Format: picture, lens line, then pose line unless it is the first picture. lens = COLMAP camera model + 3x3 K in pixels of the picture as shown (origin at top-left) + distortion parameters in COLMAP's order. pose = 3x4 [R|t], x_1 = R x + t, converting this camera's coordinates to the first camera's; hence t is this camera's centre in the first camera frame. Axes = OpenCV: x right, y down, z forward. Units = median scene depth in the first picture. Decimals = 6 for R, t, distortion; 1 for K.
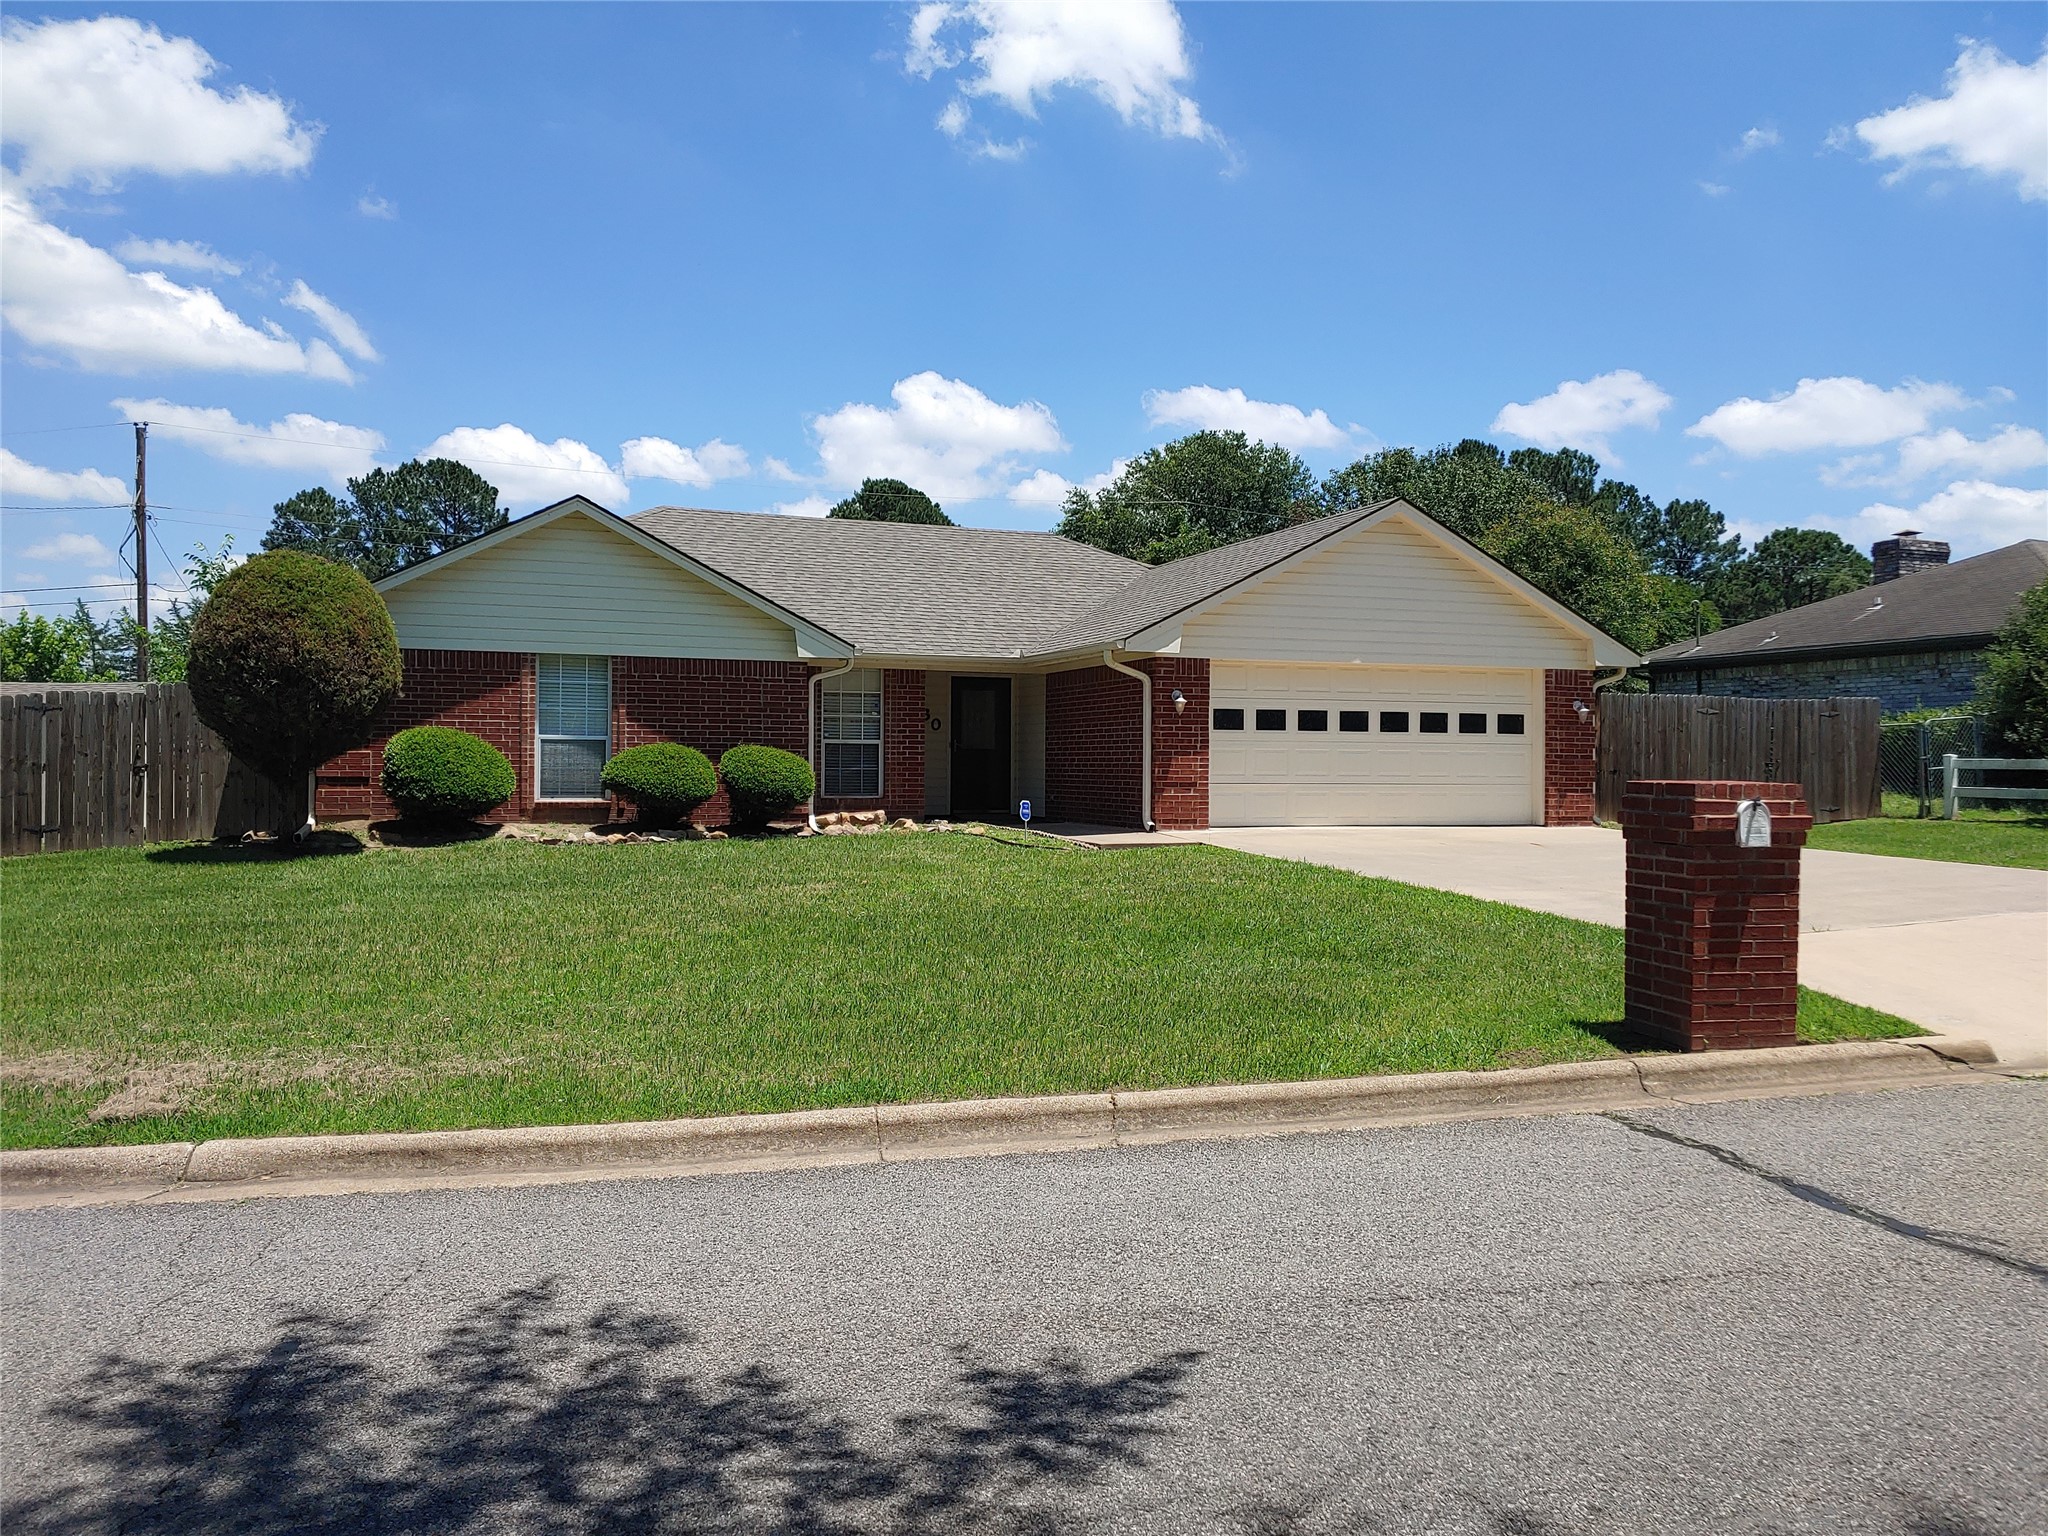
lens RADIAL K [[1604.8, 0, 983.7], [0, 1604.8, 771.1], [0, 0, 1]] dist [0.060465, -0.150750]
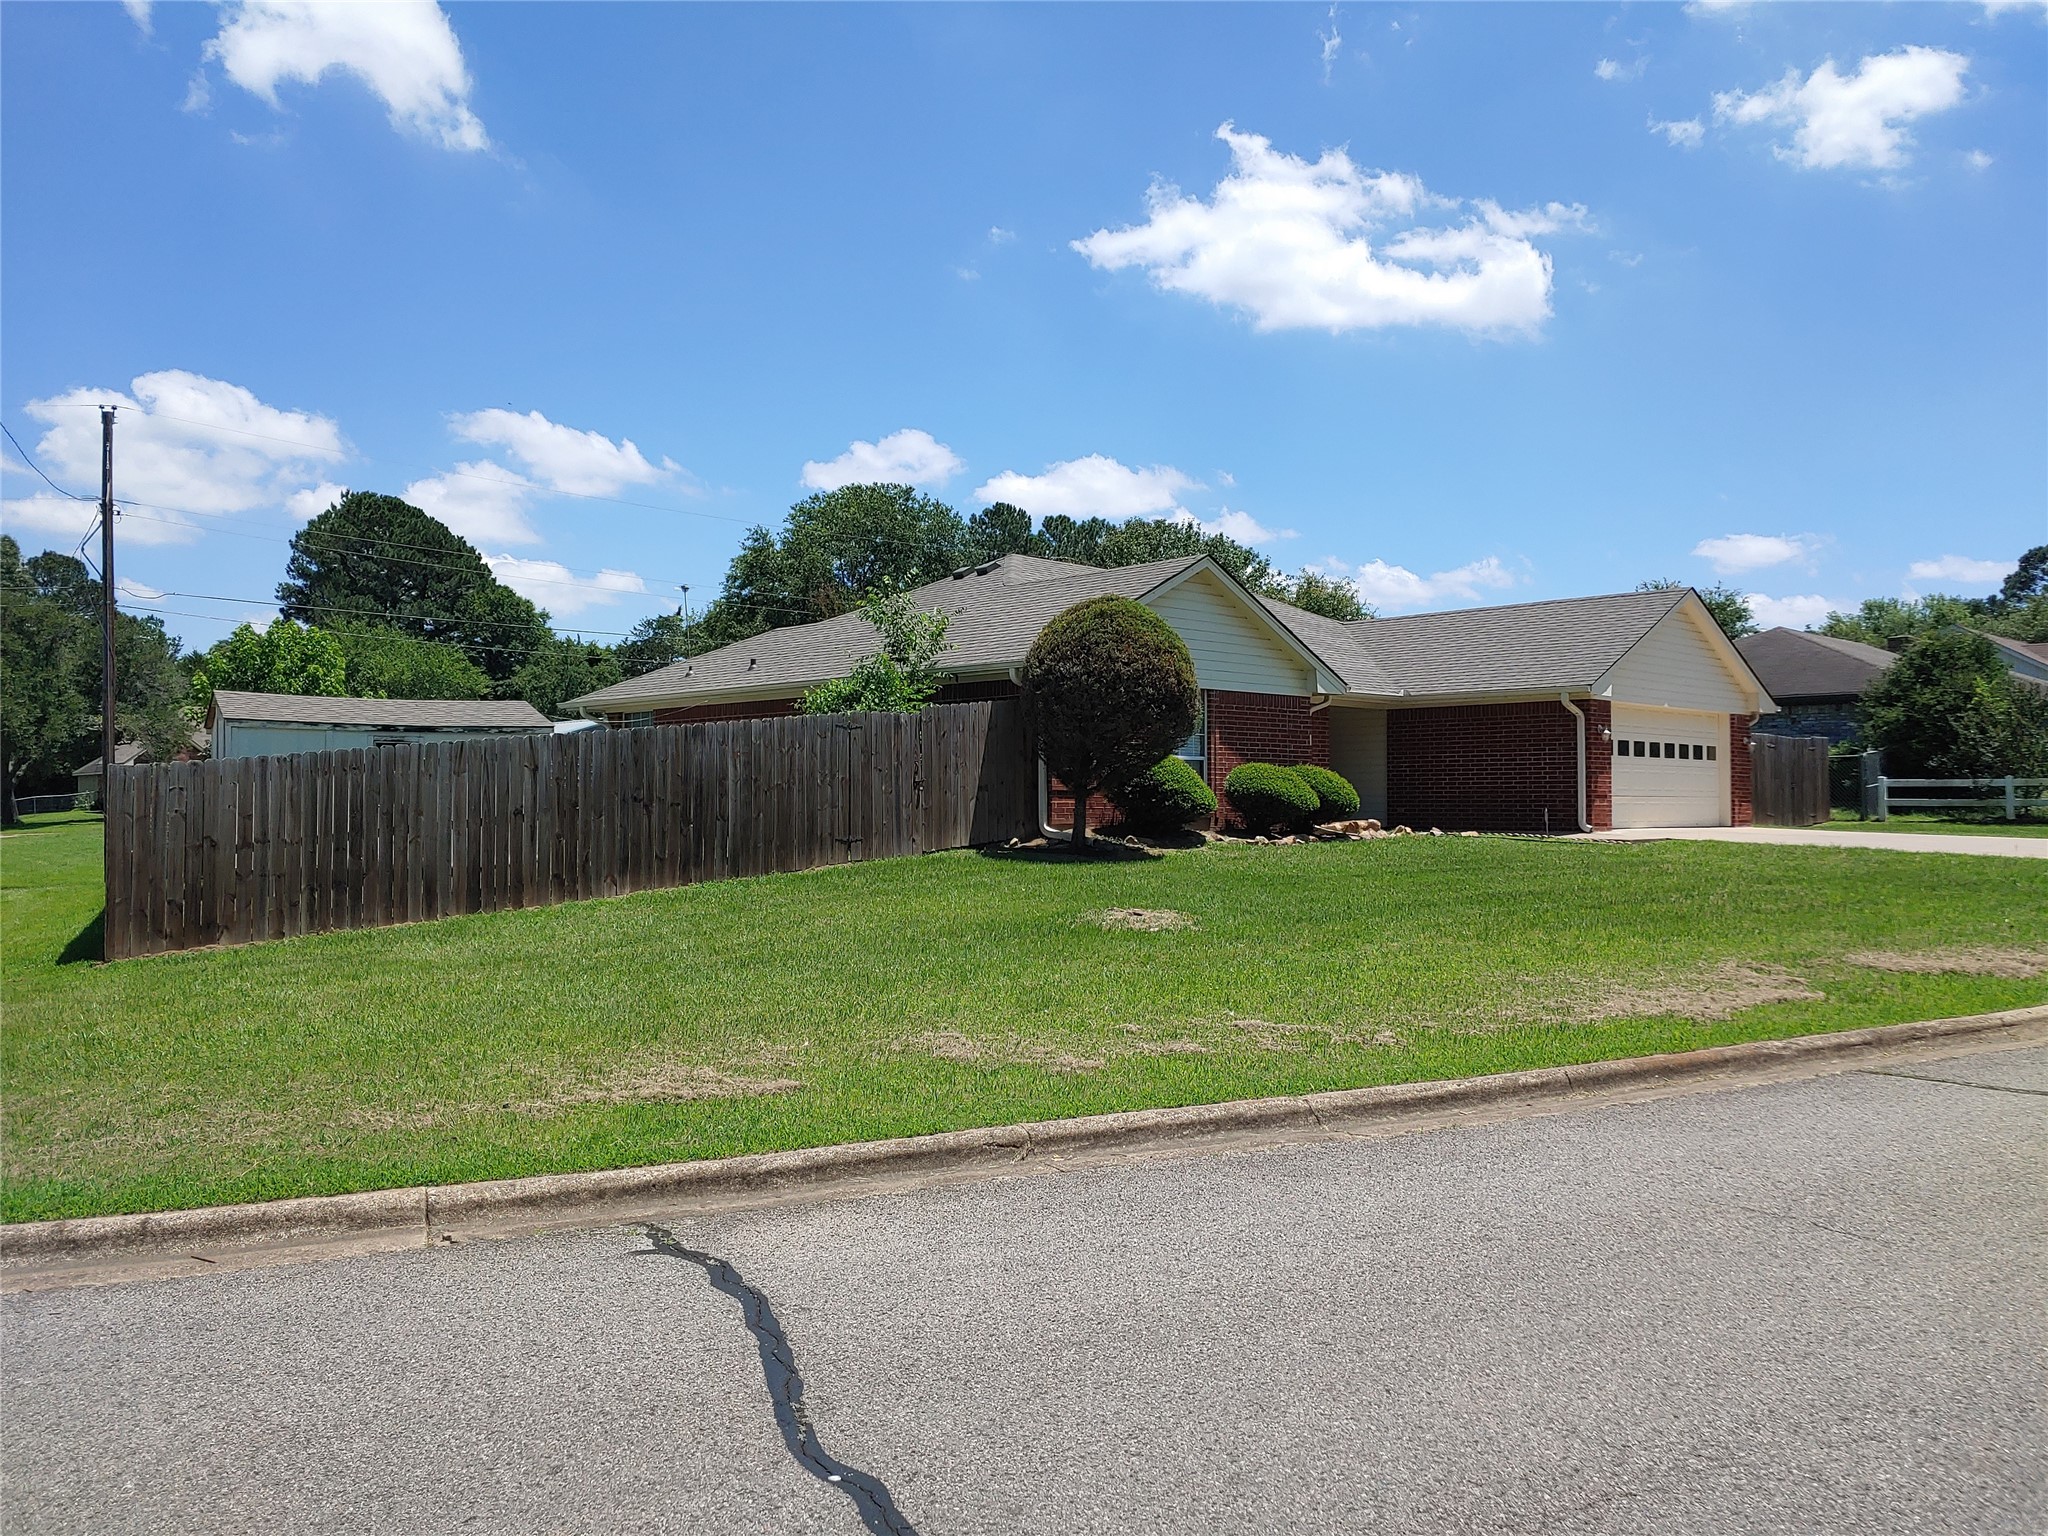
lens RADIAL K [[1568.9, 0, 969.4], [0, 1568.9, 767.3], [0, 0, 1]] dist [0.063077, -0.141576]
pose [[0.916351, 0.004852, 0.400346, -0.824766], [0.003265, 0.999803, -0.019591, 0.007770], [-0.400362, 0.019259, 0.916154, 0.010484]]
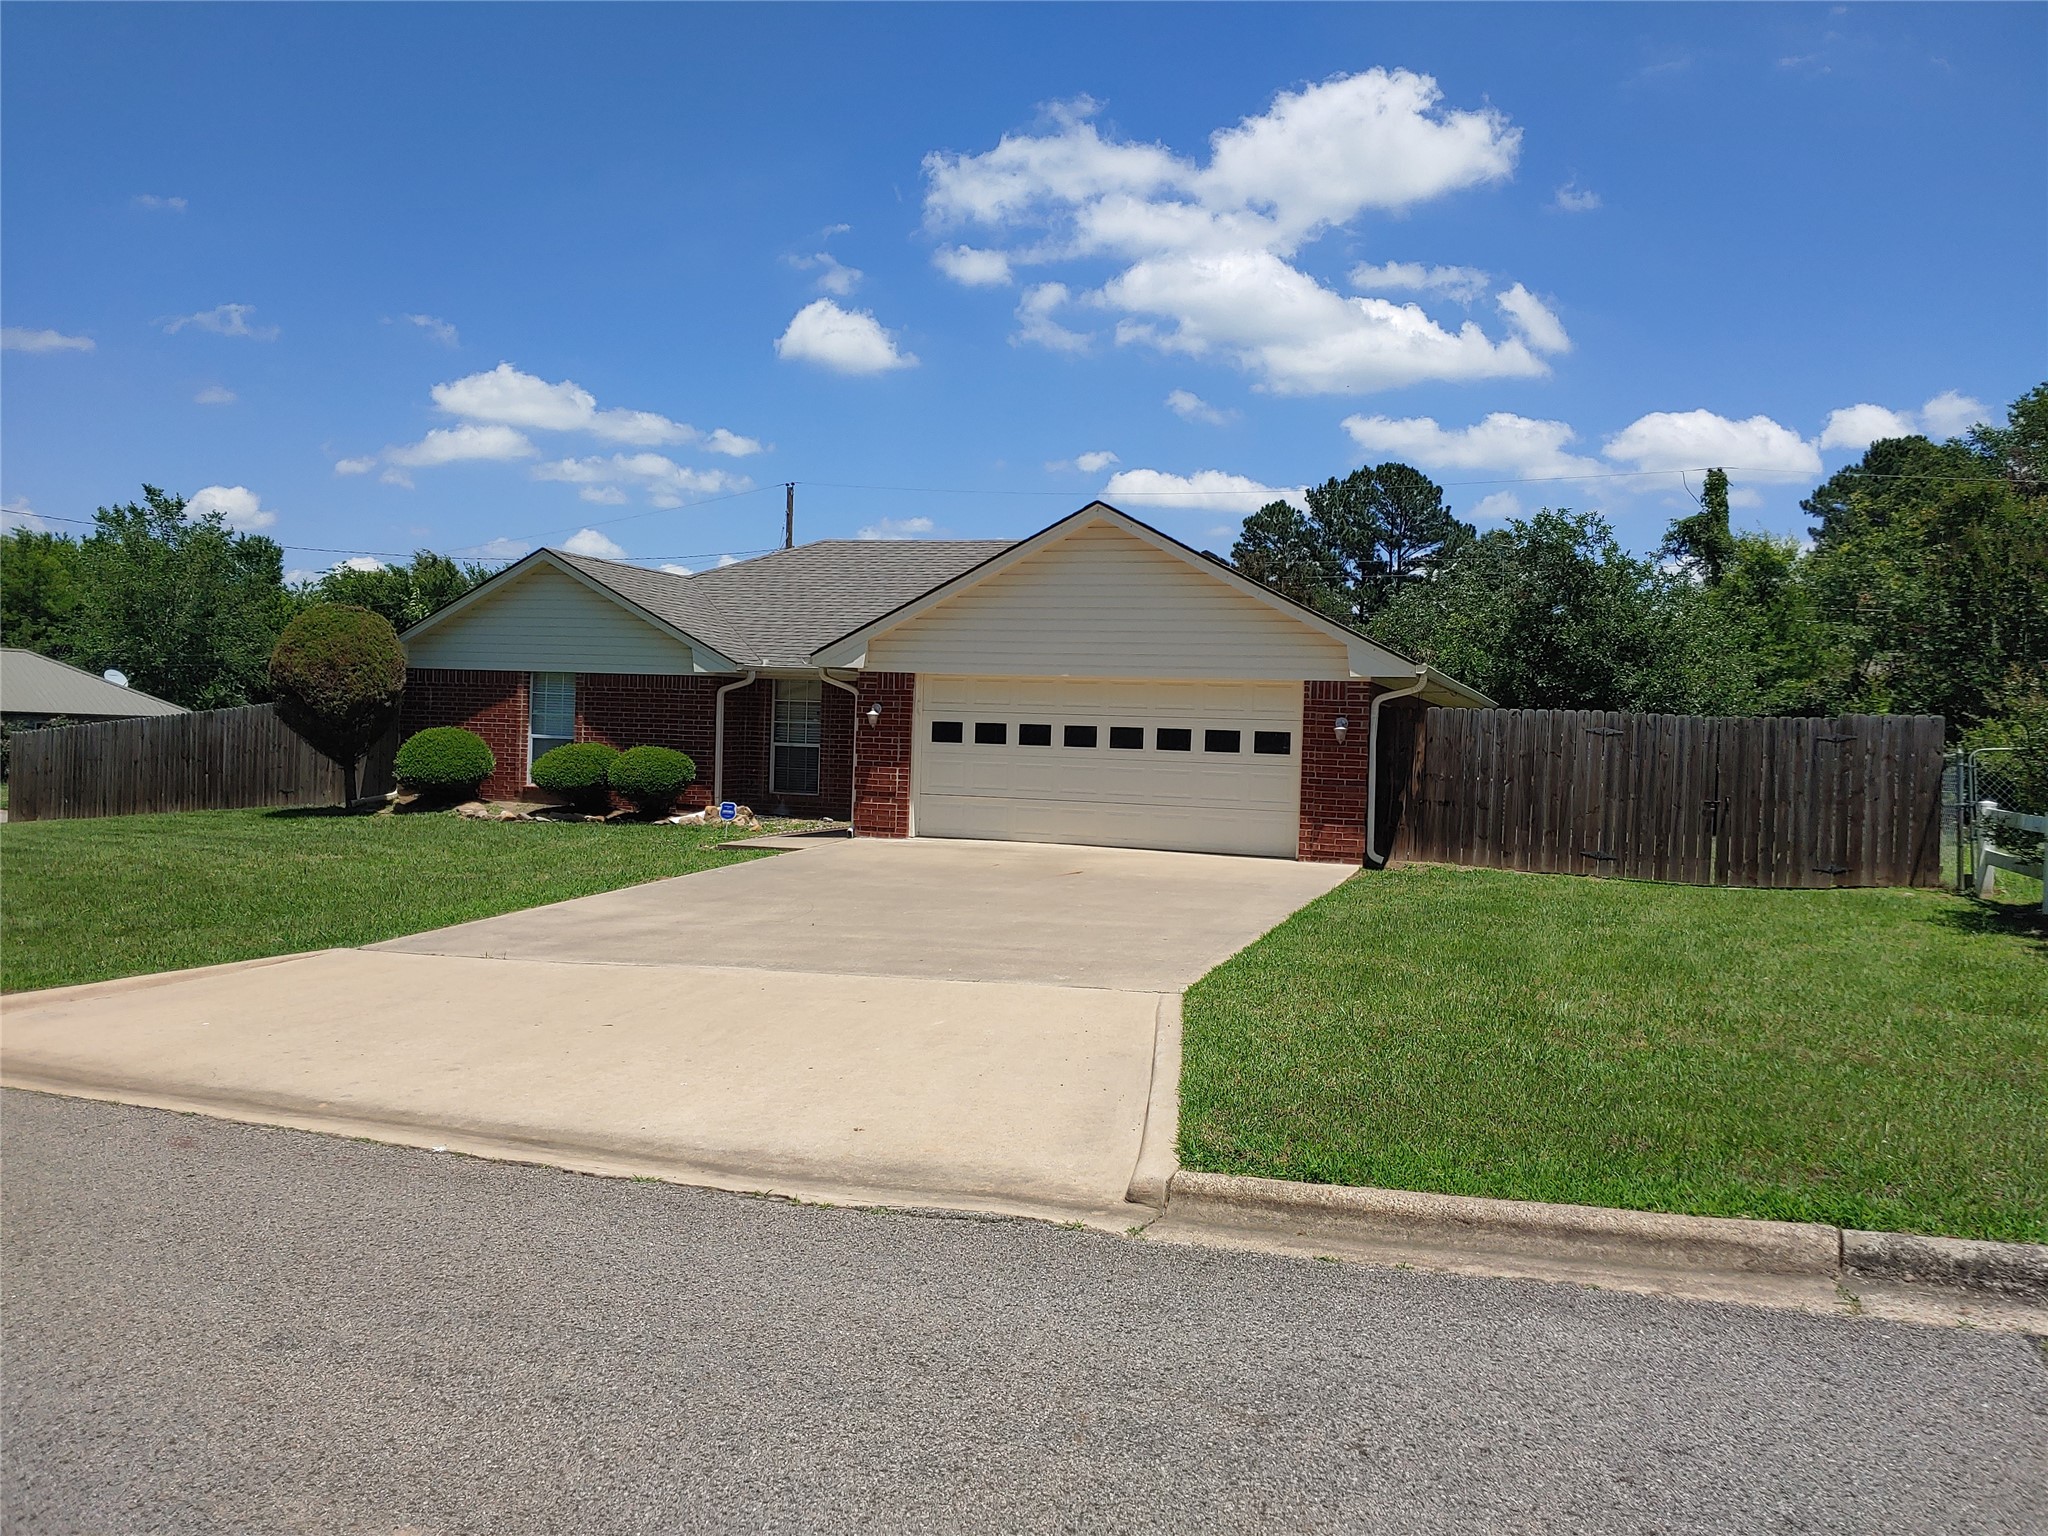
lens RADIAL K [[1604.8, 0, 983.7], [0, 1604.8, 771.1], [0, 0, 1]] dist [0.060465, -0.150750]
pose [[0.768982, 0.033491, -0.638393, 0.789668], [-0.030592, 0.999411, 0.015581, -0.023195], [0.638538, 0.007548, 0.769553, 0.226303]]
